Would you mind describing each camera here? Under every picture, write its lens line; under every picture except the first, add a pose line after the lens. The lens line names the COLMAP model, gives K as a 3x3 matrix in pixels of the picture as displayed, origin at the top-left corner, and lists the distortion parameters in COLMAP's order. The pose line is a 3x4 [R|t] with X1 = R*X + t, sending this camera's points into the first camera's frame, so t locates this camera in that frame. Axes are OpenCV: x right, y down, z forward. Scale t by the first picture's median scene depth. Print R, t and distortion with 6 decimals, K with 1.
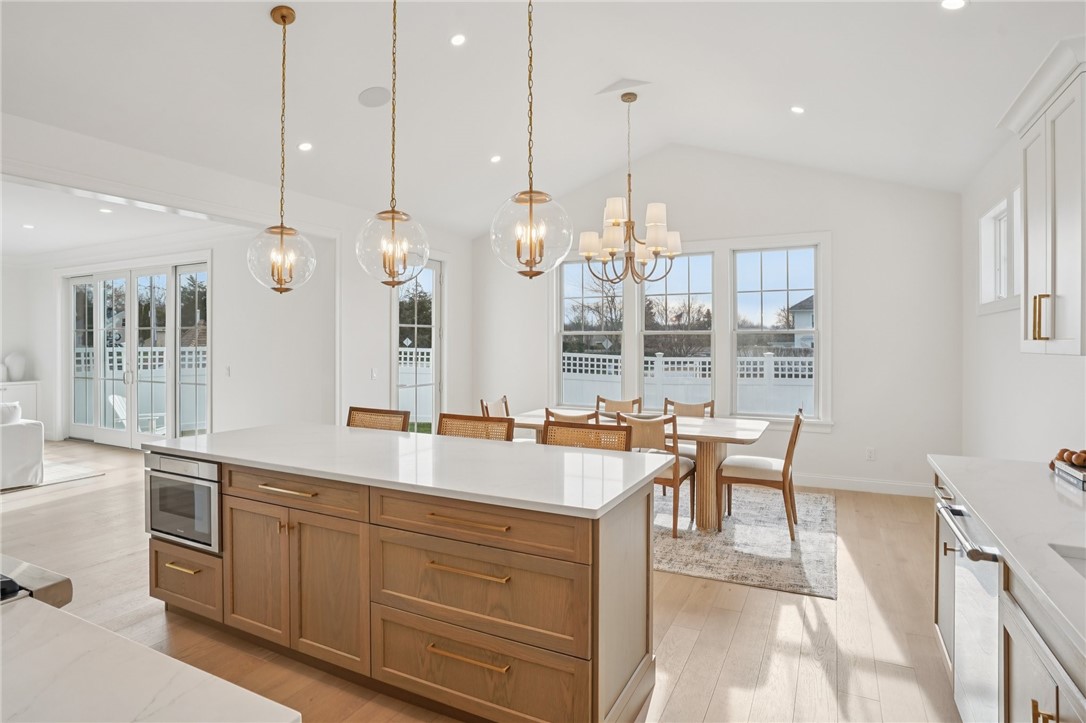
lens RADIAL K [[569.6, 0, 540.8], [0, 569.6, 350.6], [0, 0, 1]] dist [-0.007992, 0.000458]
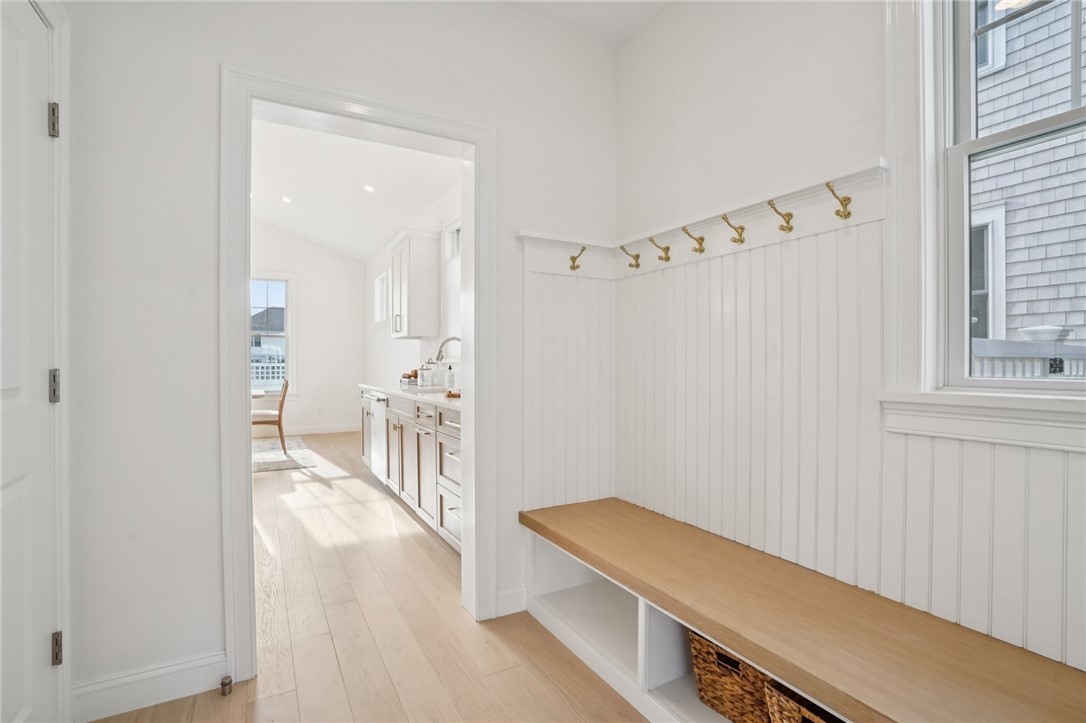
lens RADIAL K [[513.8, 0, 542.1], [0, 513.8, 366.6], [0, 0, 1]] dist [-0.041395, -0.000149]
pose [[0.553064, 0.001631, 0.833137, -0.383039], [0.006374, 0.999961, -0.006189, 0.084471], [-0.833114, 0.008733, 0.553032, -0.462152]]
